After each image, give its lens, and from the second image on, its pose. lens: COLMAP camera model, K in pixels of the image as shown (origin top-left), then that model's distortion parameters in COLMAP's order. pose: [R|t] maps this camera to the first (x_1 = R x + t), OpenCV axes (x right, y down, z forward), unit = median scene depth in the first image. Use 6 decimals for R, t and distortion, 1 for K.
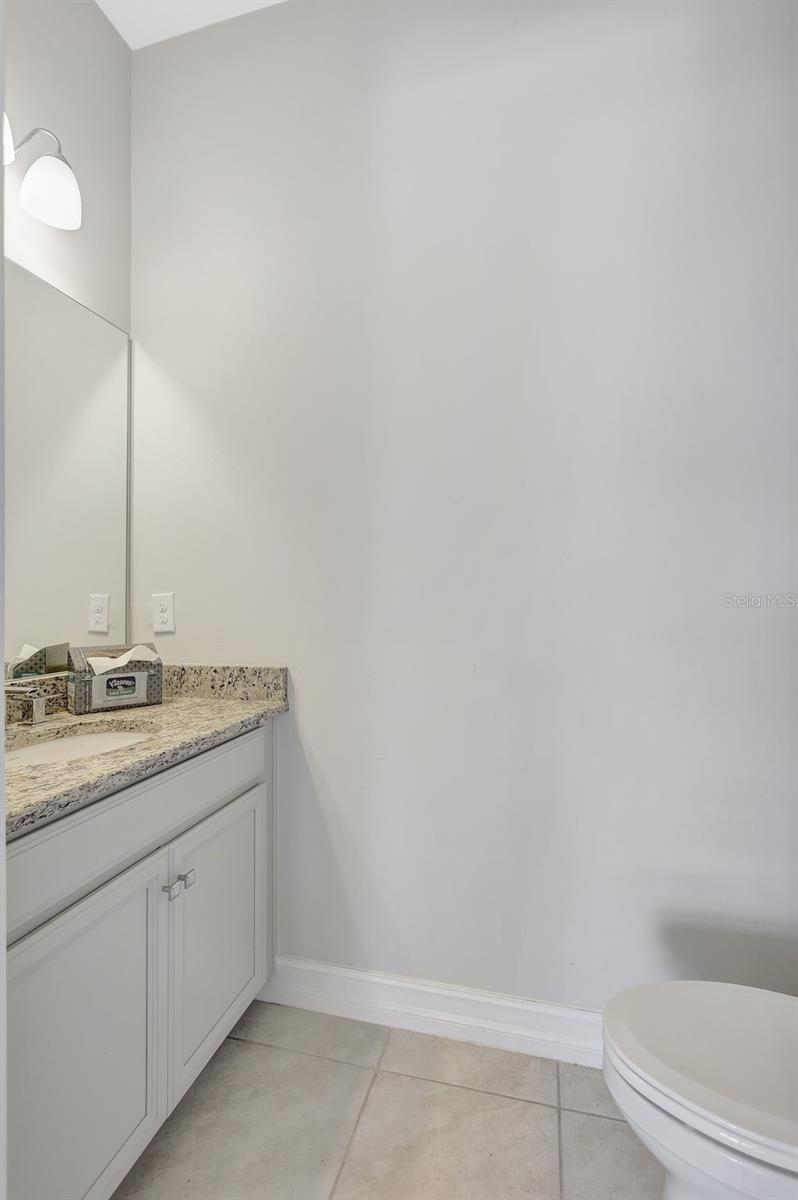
lens RADIAL K [[551.8, 0, 404.9], [0, 551.8, 602.0], [0, 0, 1]] dist [-0.000261, -0.000223]
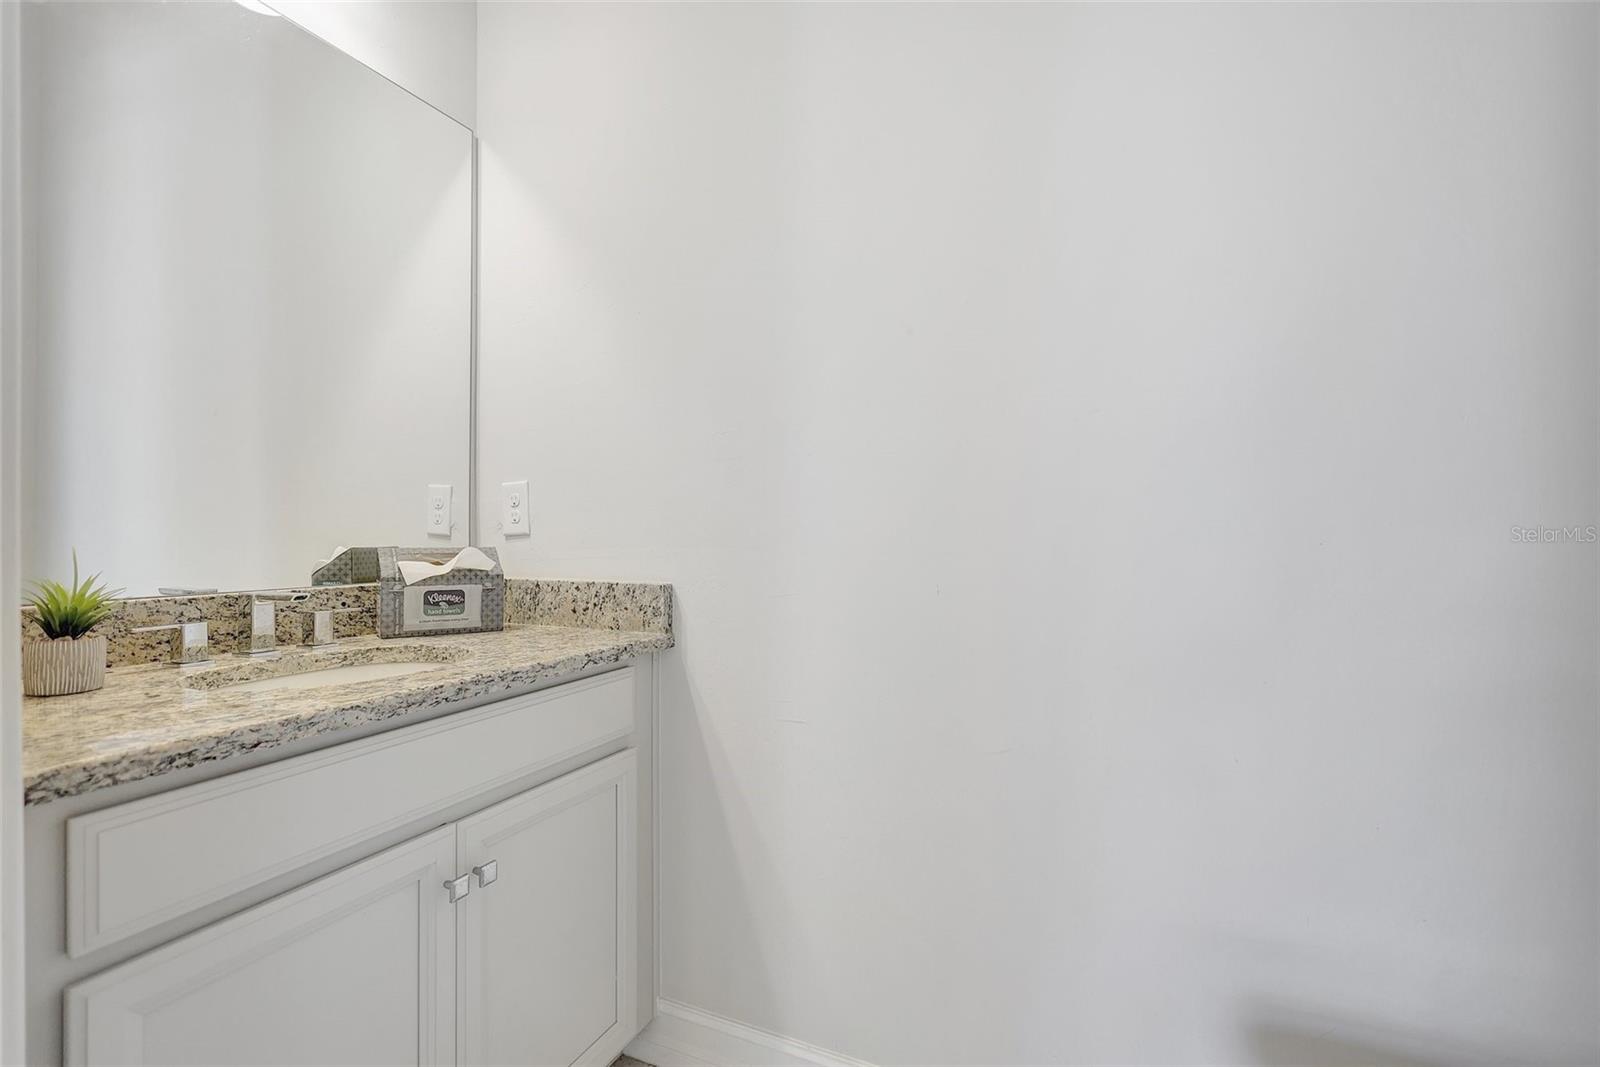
lens RADIAL K [[735.7, 0, 793.6], [0, 735.7, 526.4], [0, 0, 1]] dist [-0.000261, -0.000223]
pose [[0.984051, 0.005835, -0.177794, 0.113038], [-0.006987, 0.999958, -0.005858, 0.053704], [0.177752, 0.007007, 0.984050, 0.121678]]
